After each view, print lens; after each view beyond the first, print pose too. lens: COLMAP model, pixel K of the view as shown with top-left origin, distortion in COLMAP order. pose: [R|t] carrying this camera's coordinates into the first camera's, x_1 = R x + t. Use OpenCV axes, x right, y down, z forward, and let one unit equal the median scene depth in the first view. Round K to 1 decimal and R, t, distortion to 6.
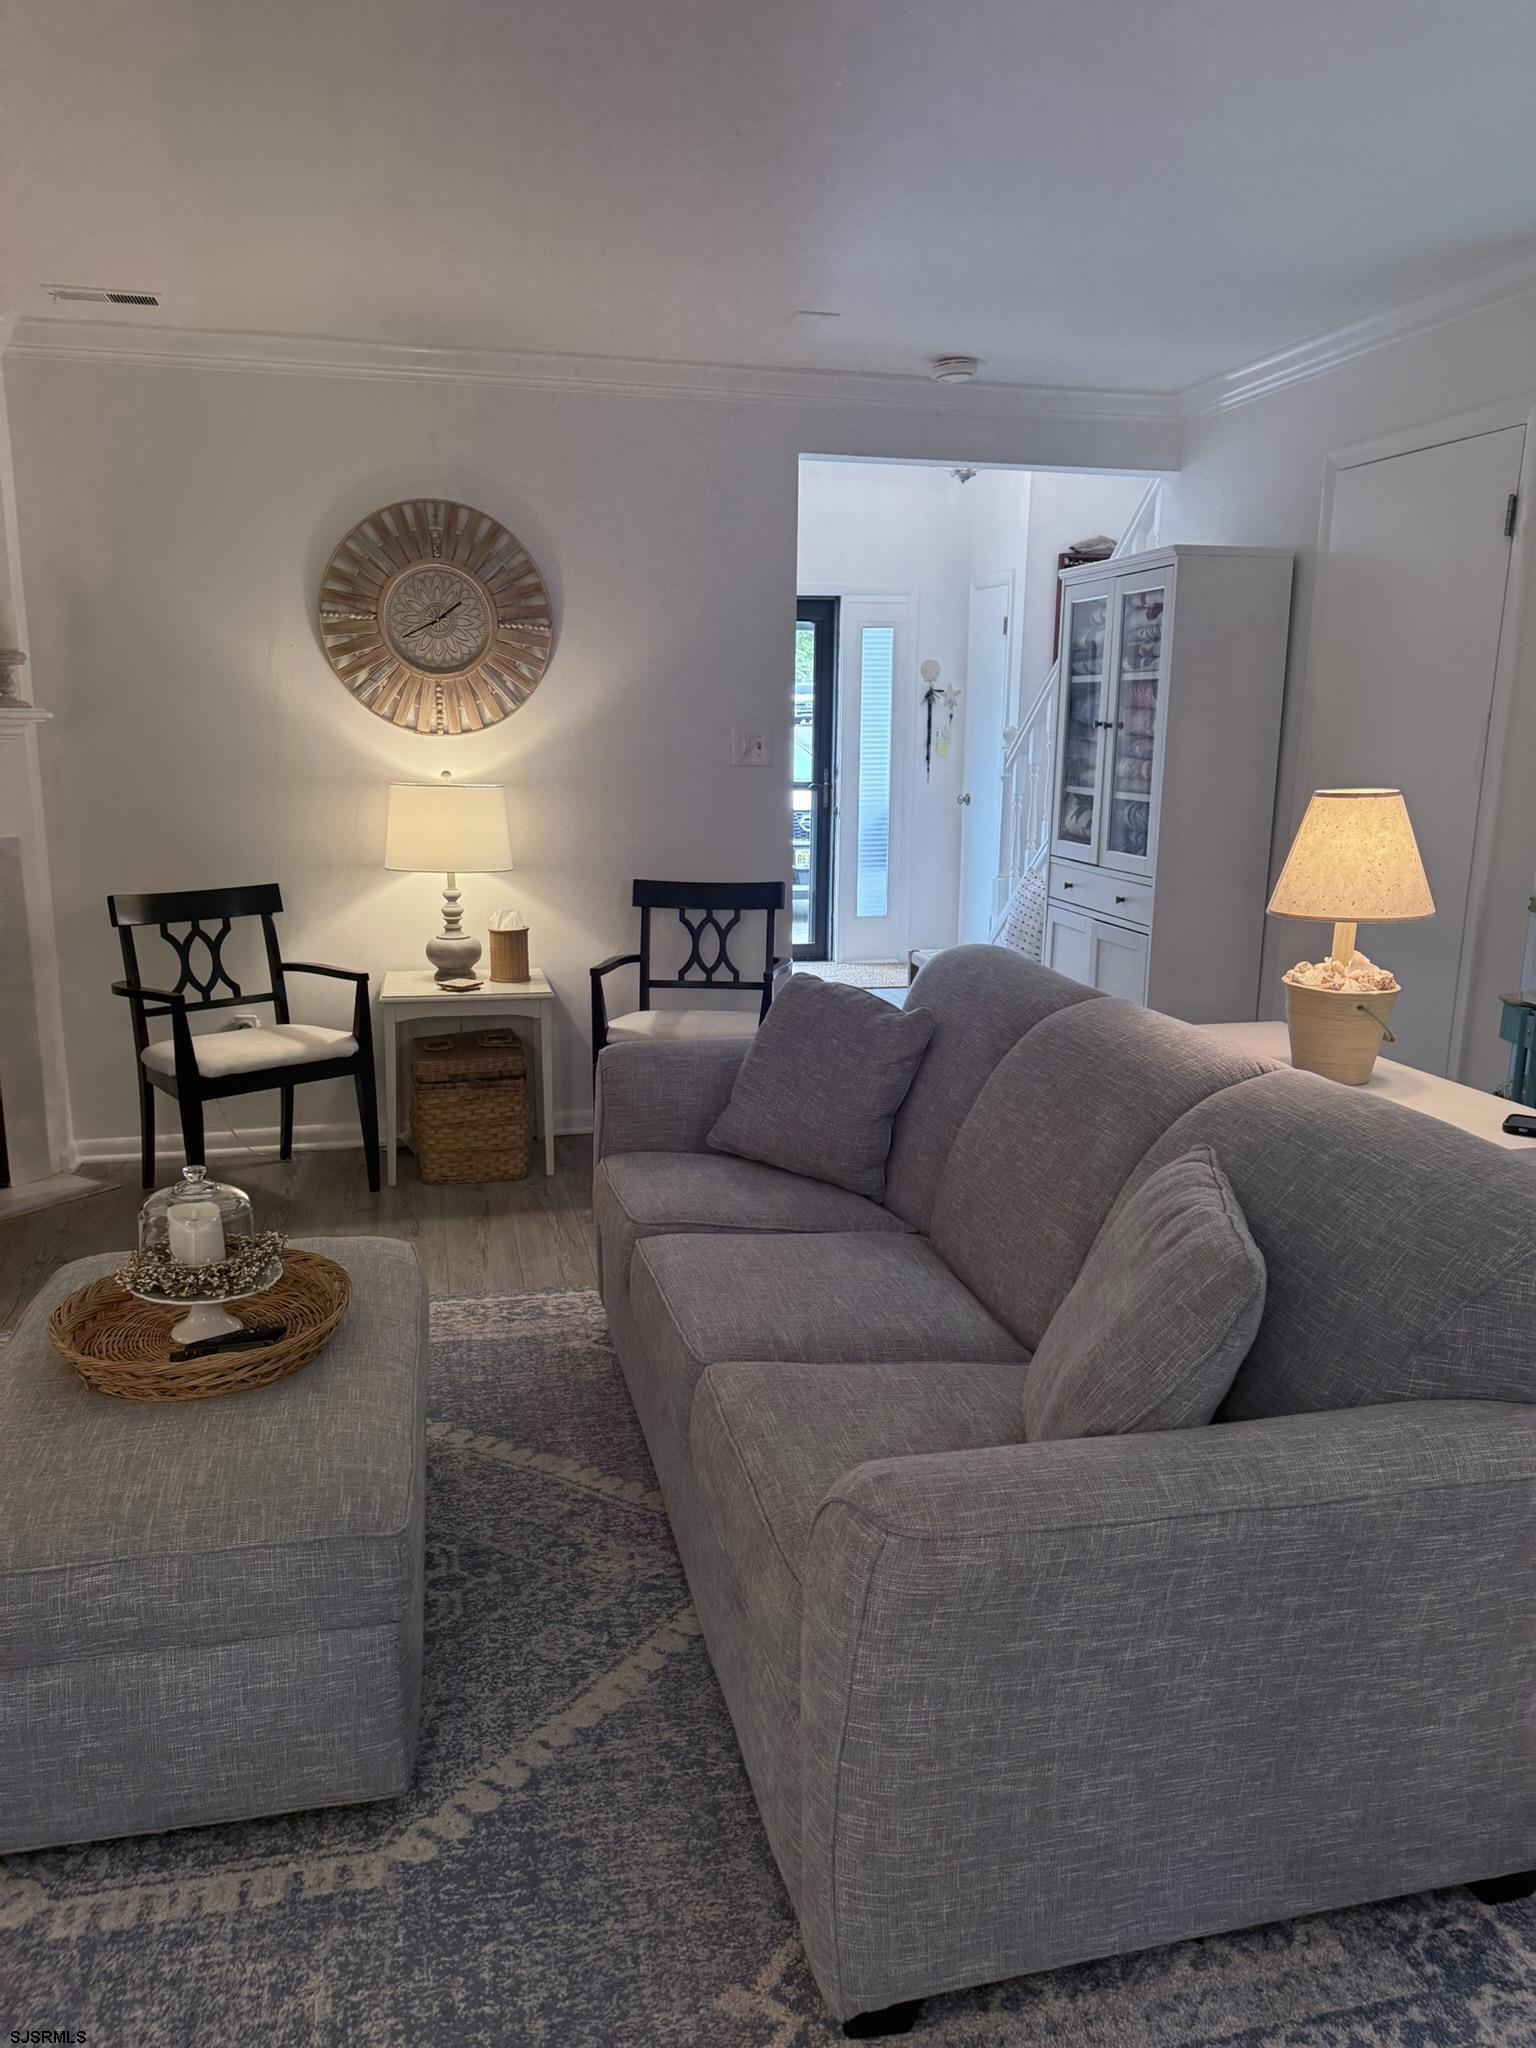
lens RADIAL K [[1421.8, 0, 779.4], [0, 1421.8, 1043.2], [0, 0, 1]] dist [0.028270, -0.053634]
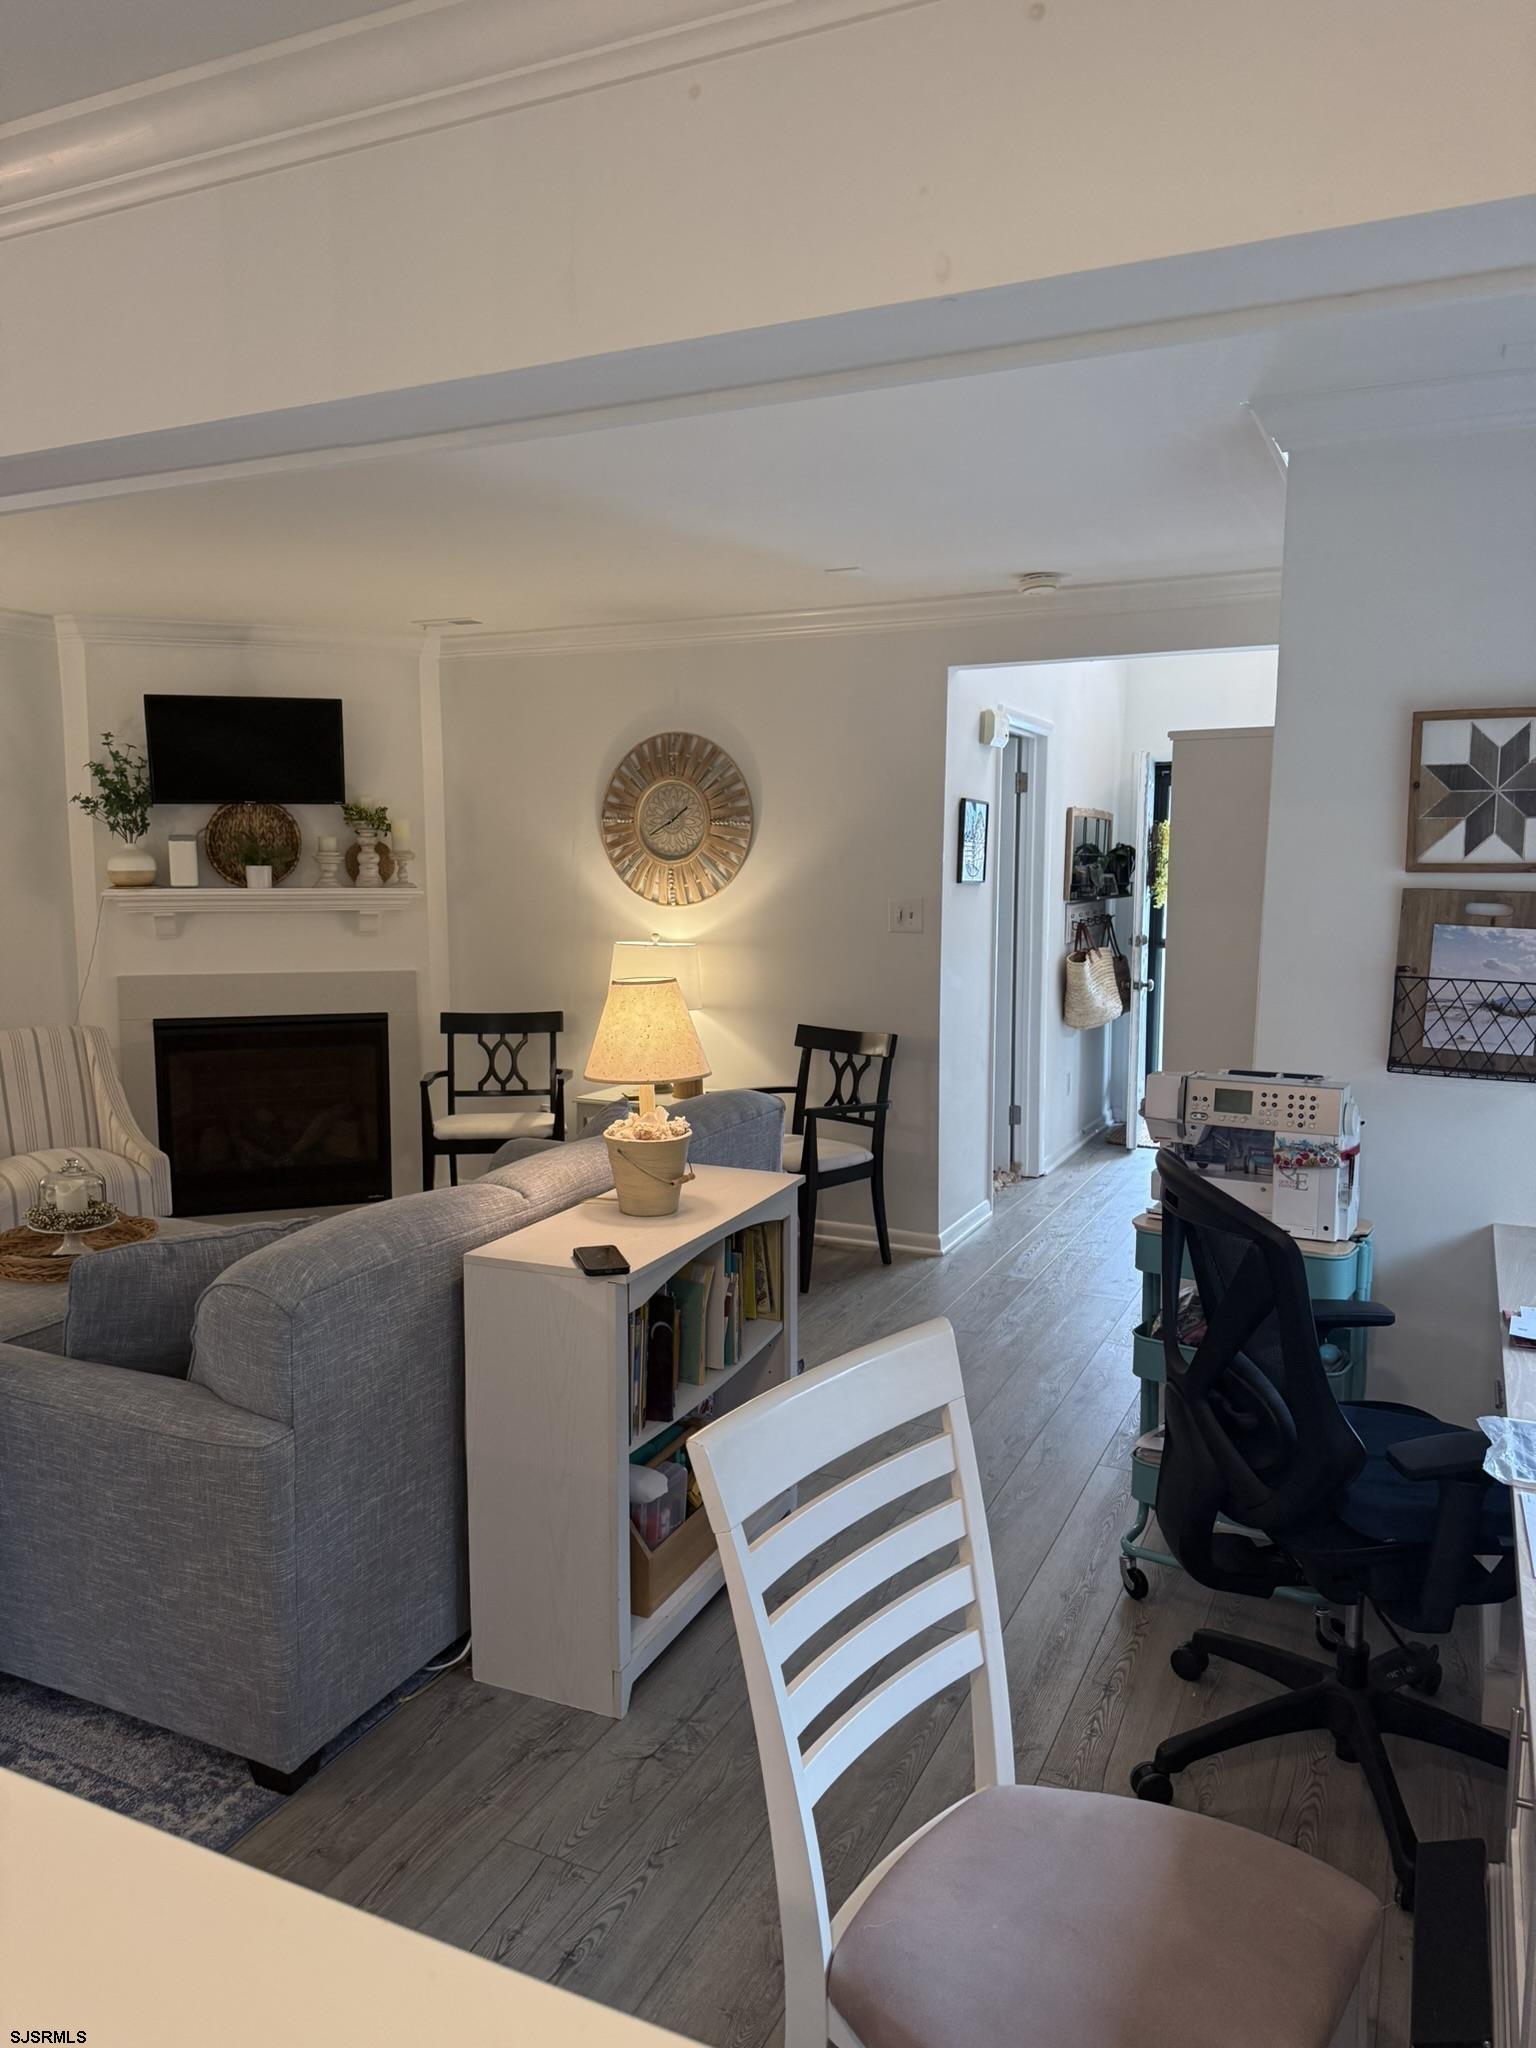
lens RADIAL K [[1421.8, 0, 758.6], [0, 1421.8, 1058.8], [0, 0, 1]] dist [0.028270, -0.053634]
pose [[0.782903, 0.075343, -0.617565, 0.656459], [-0.133783, 0.989806, -0.048843, -0.024972], [0.607589, 0.120859, 0.785002, 0.041427]]
